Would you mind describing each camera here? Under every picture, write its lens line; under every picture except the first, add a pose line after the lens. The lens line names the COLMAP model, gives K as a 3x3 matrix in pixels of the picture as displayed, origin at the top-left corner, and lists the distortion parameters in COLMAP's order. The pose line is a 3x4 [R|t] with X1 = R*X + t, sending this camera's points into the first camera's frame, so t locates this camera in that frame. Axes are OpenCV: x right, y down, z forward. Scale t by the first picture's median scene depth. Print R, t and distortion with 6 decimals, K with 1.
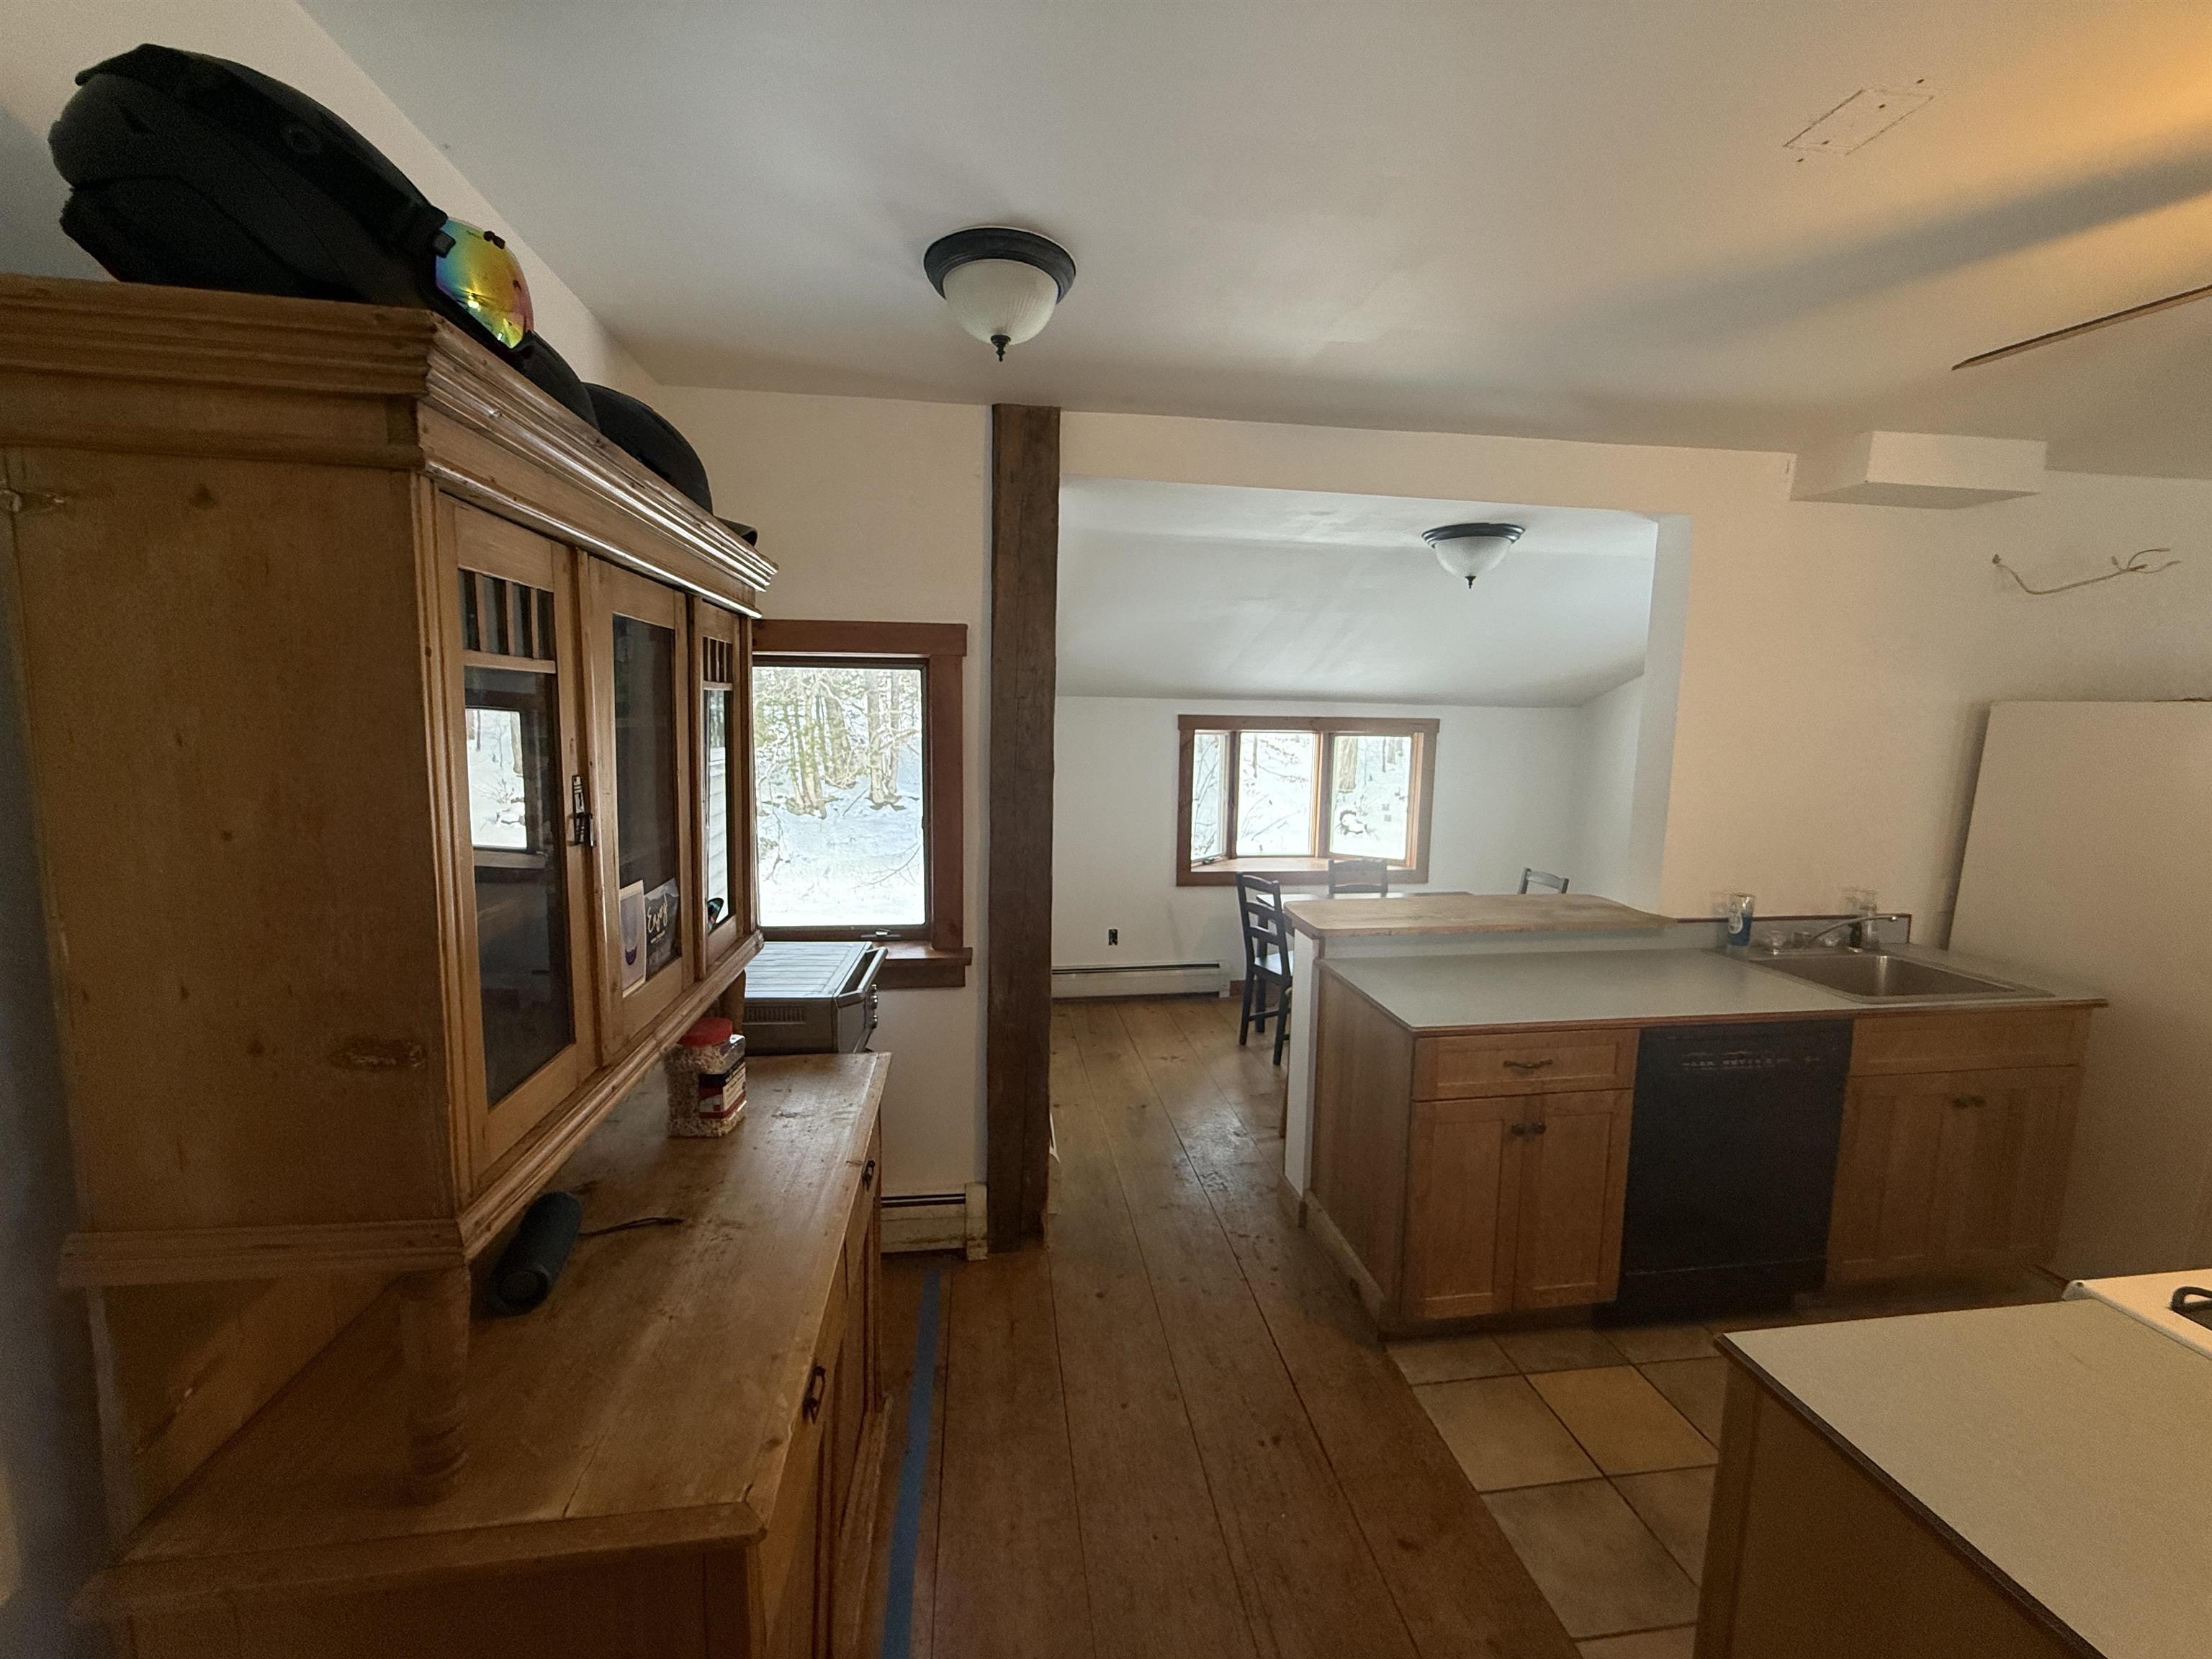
lens RADIAL K [[877.5, 0, 1106.1], [0, 877.5, 829.1], [0, 0, 1]] dist [-0.005285, 0.000807]
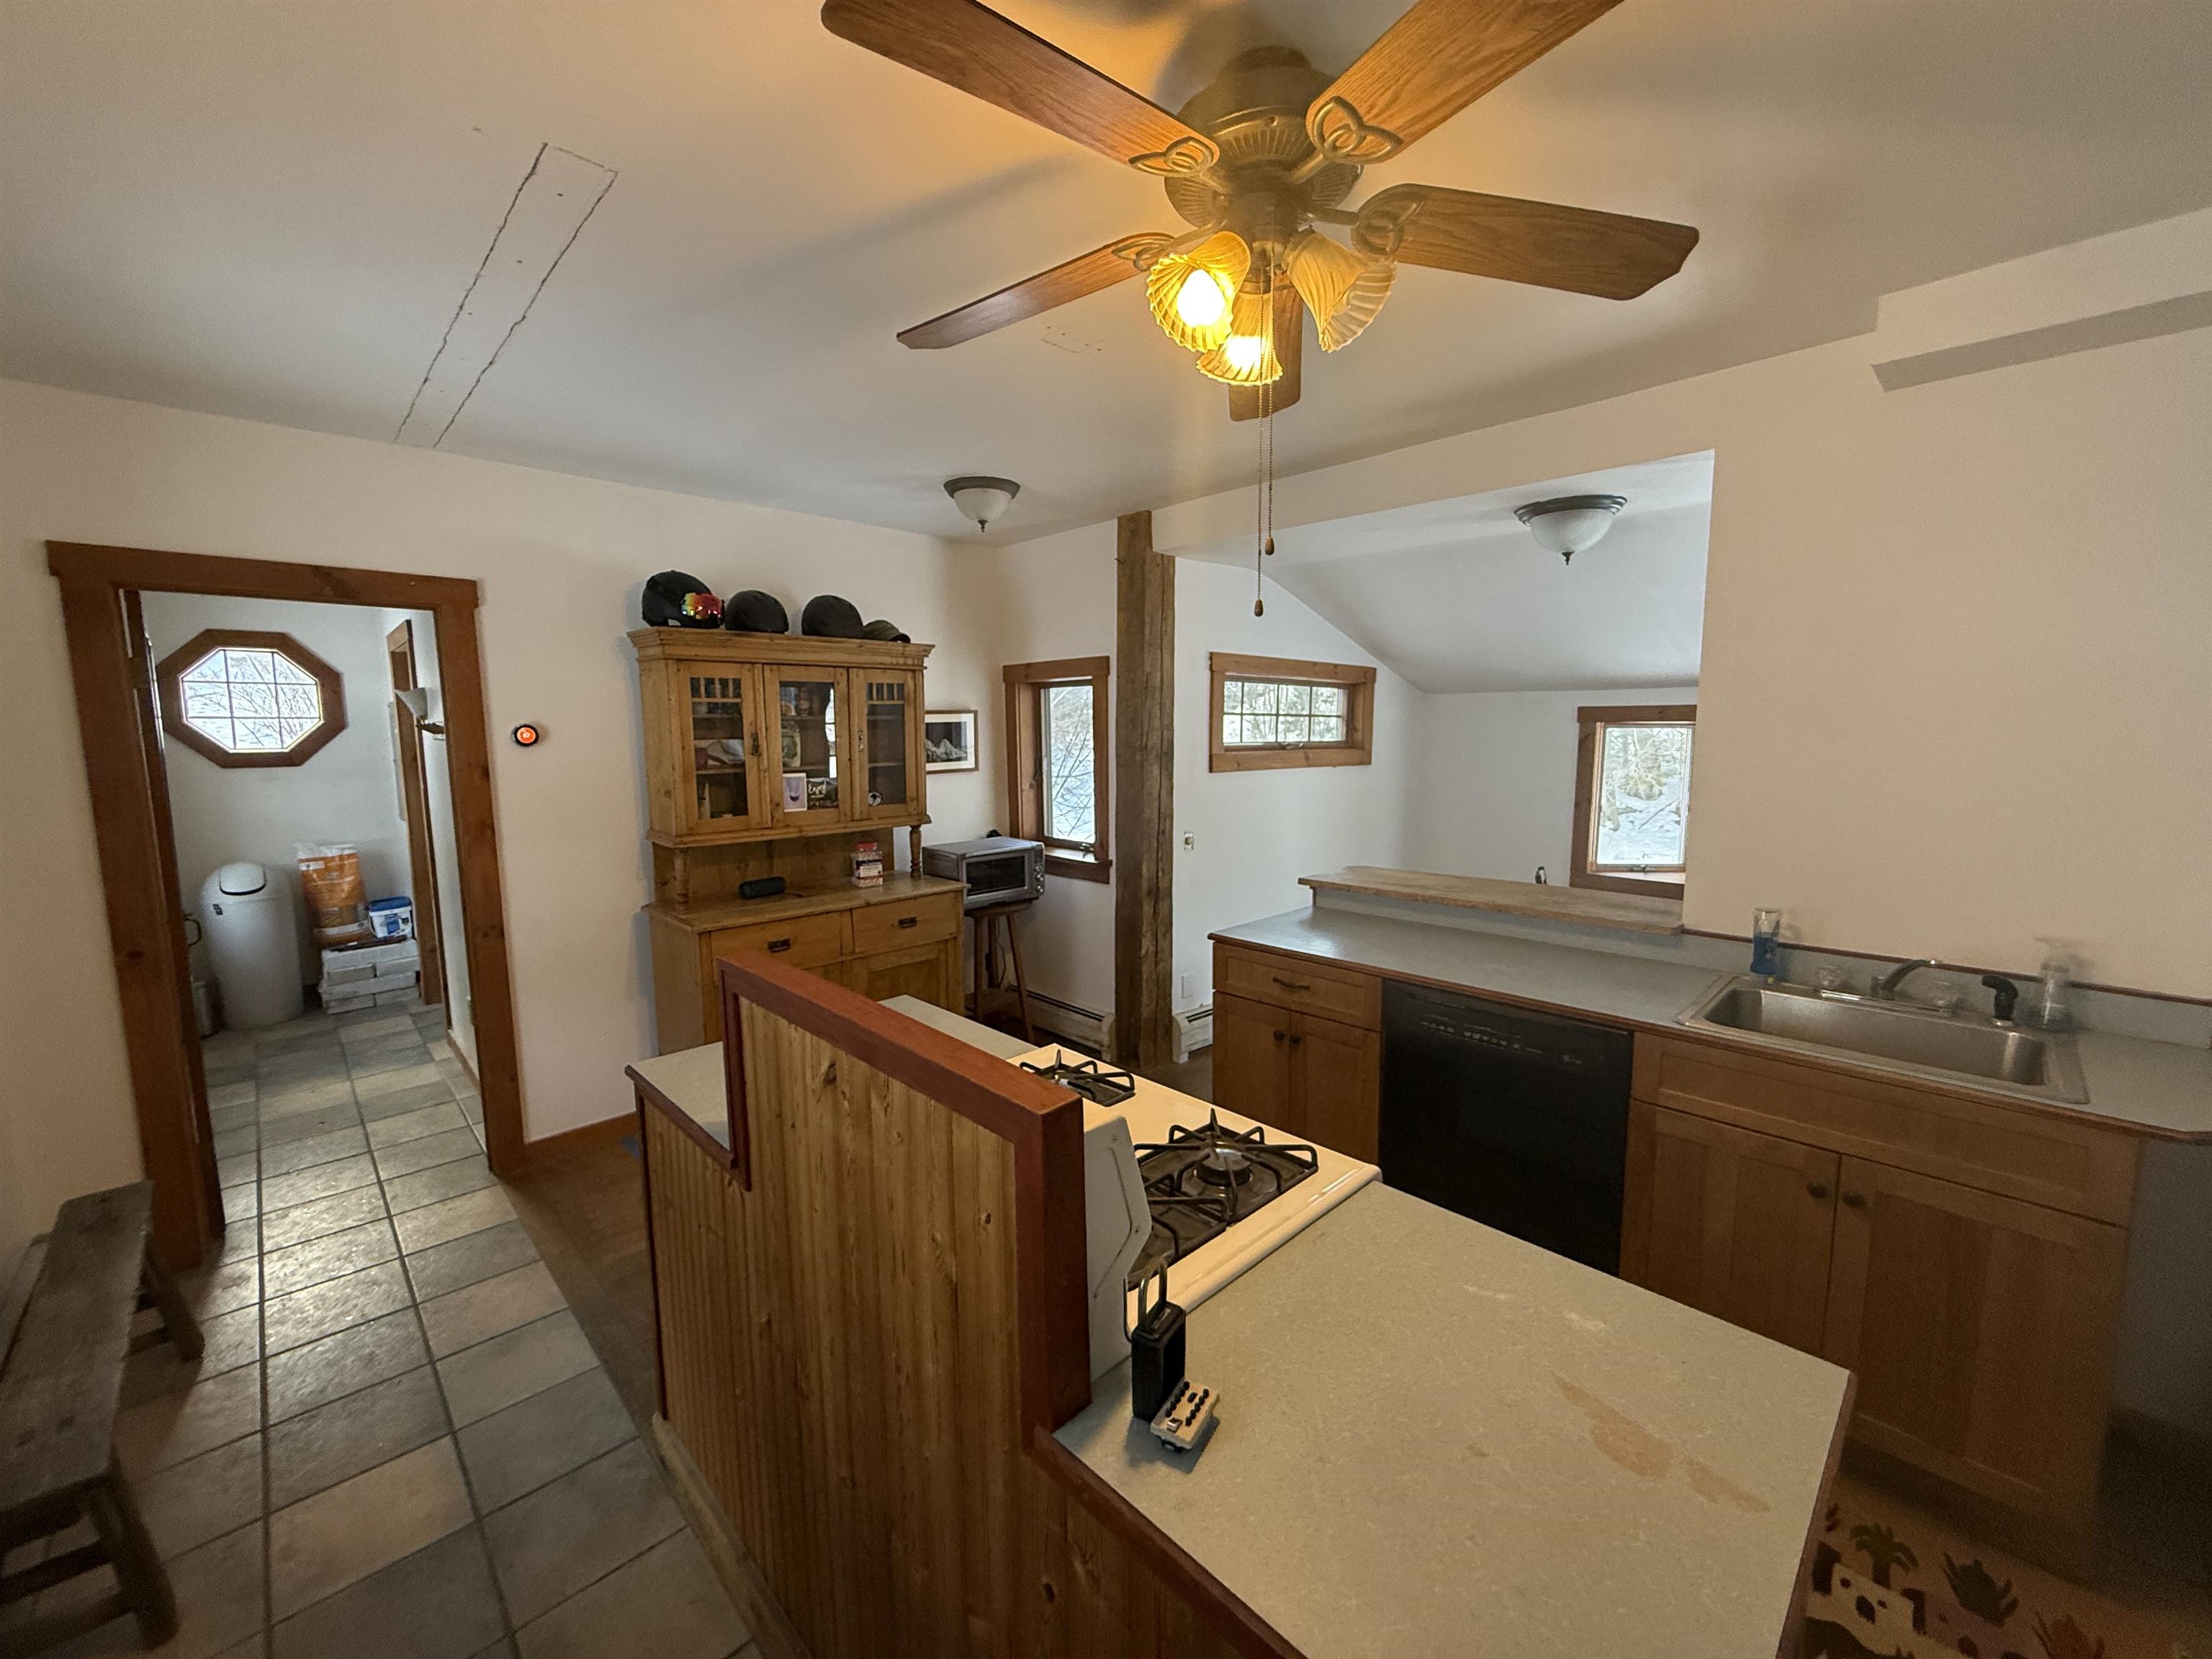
lens RADIAL K [[877.5, 0, 1100.7], [0, 877.5, 827.0], [0, 0, 1]] dist [-0.005285, 0.000807]
pose [[0.590078, 0.074337, -0.803917, 1.064830], [-0.084811, 0.995950, 0.029842, 0.030063], [0.802879, 0.050572, 0.593993, 0.043251]]
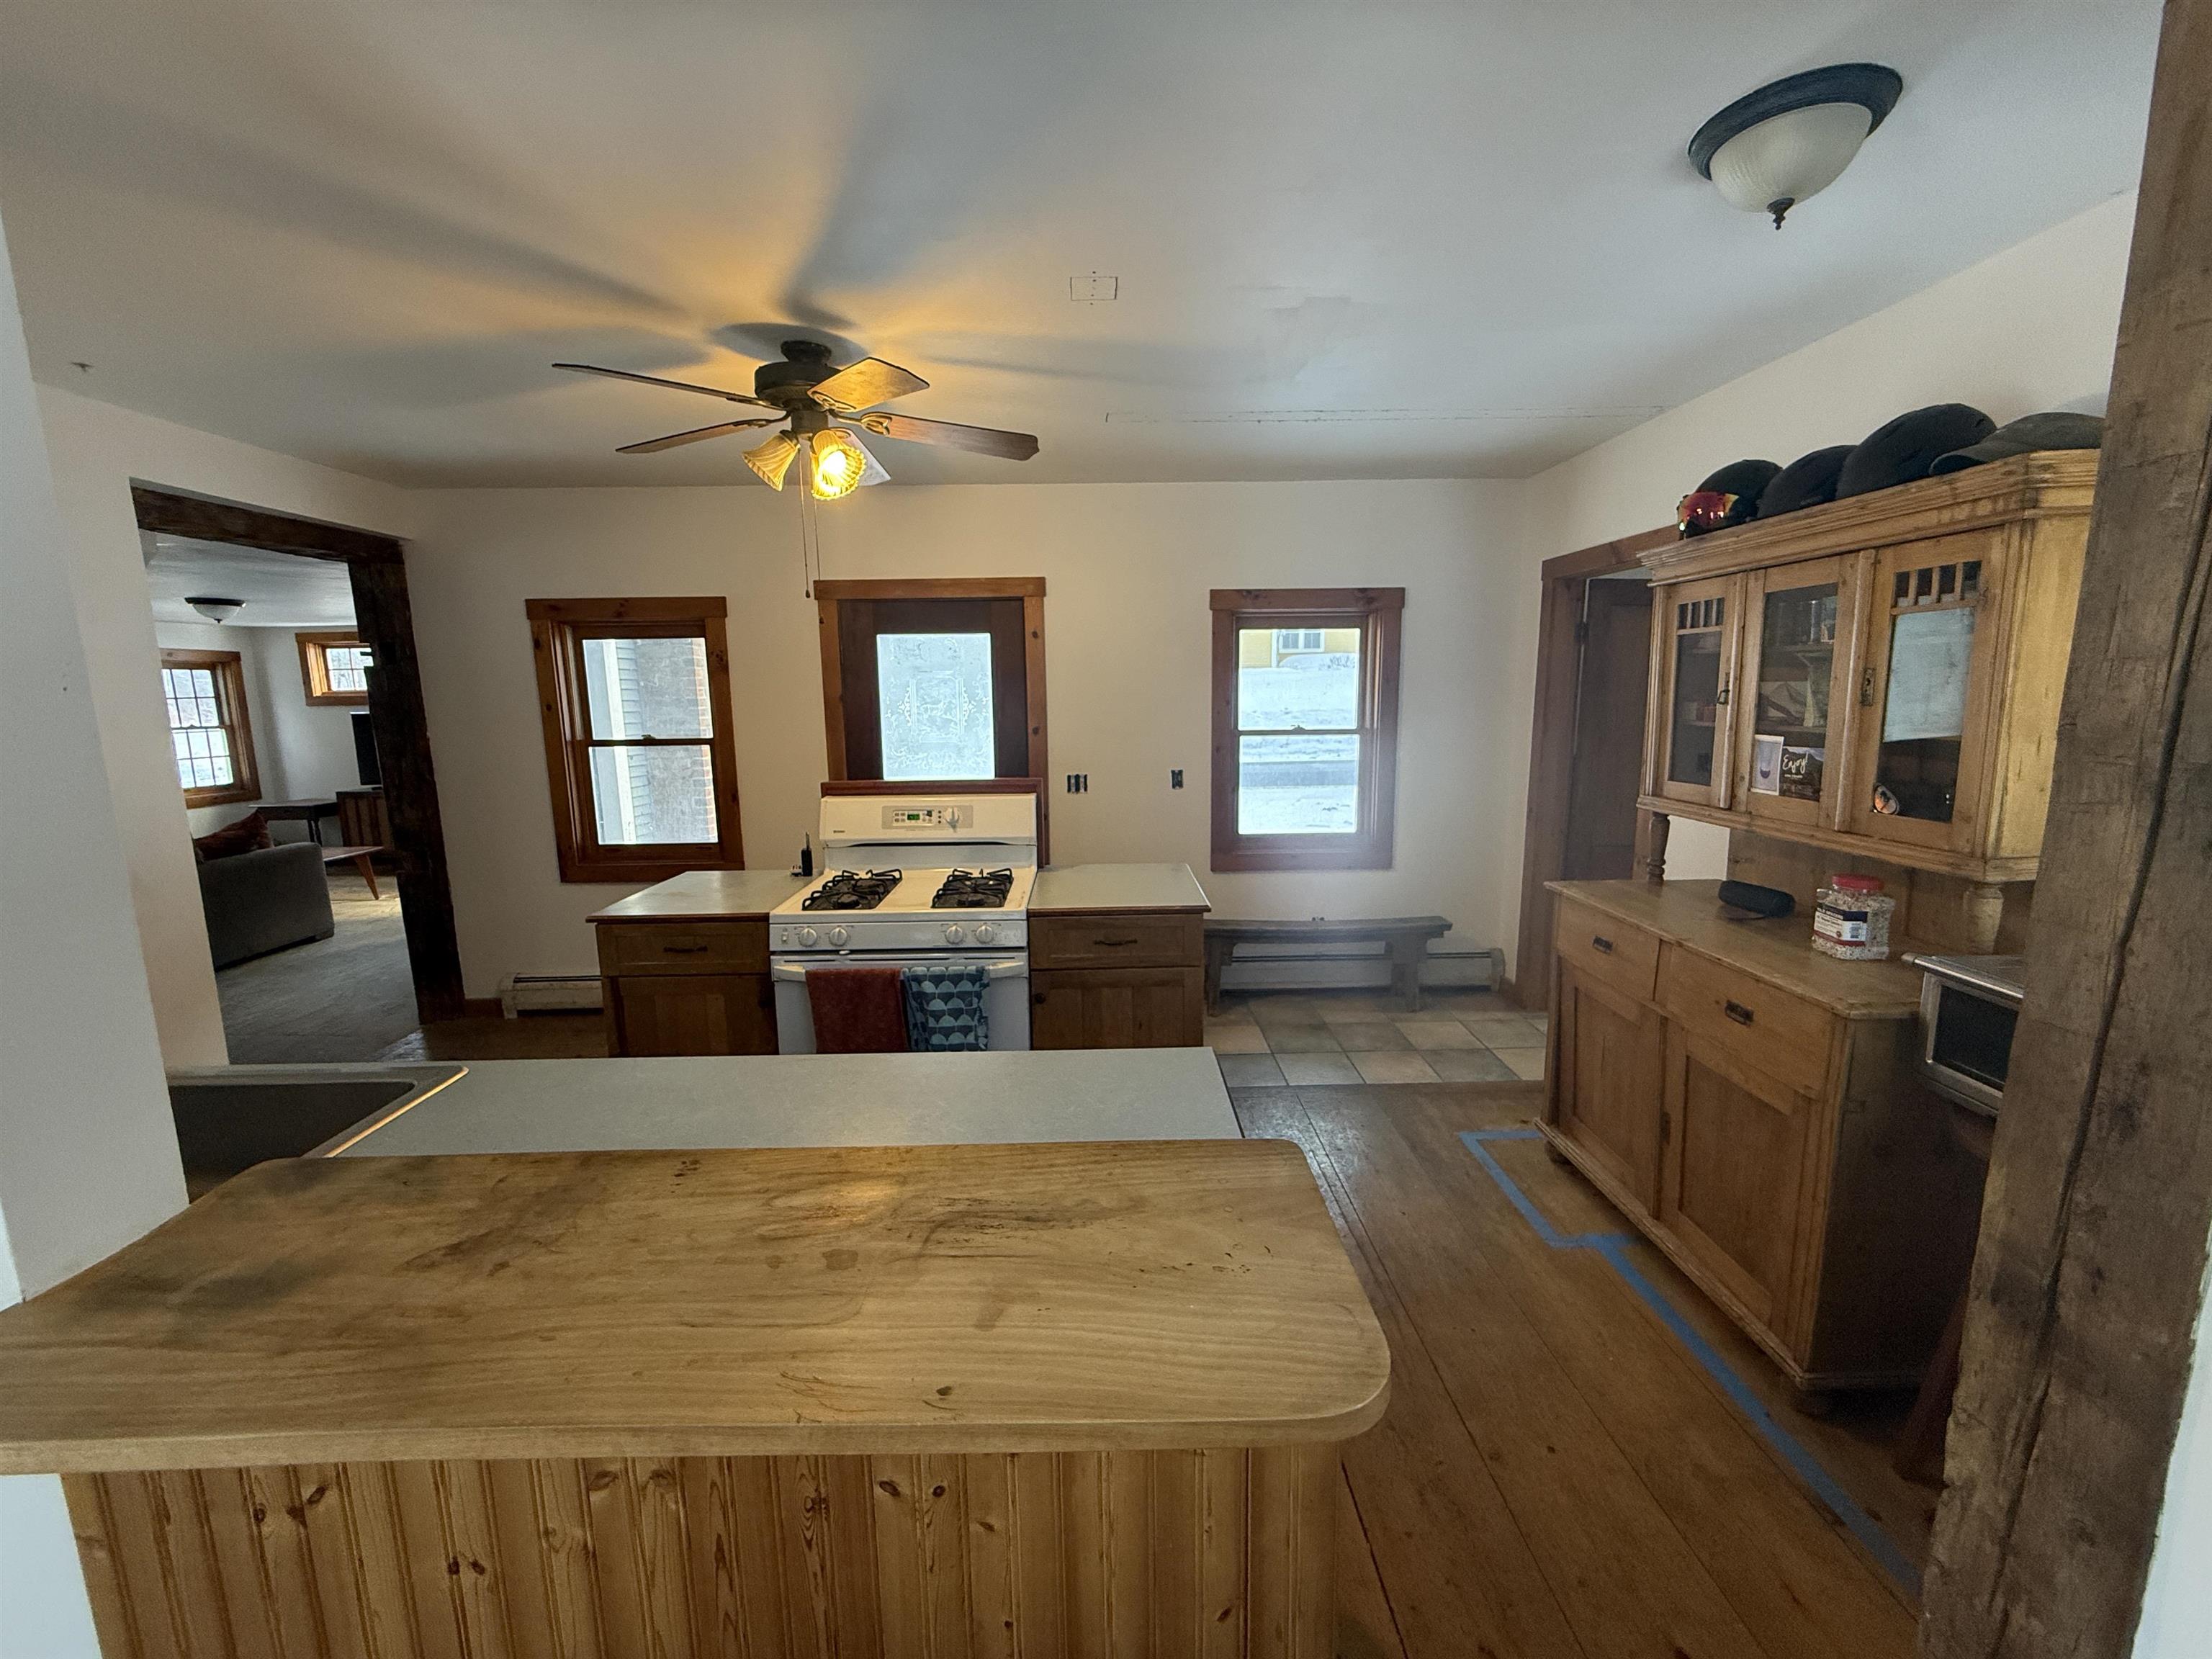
lens RADIAL K [[877.5, 0, 1098.8], [0, 877.5, 828.3], [0, 0, 1]] dist [-0.005285, 0.000807]
pose [[-0.991708, -0.018499, 0.127172, 0.284367], [0.017740, 0.960405, 0.278041, -0.129344], [-0.127280, 0.277992, -0.952114, 1.339309]]
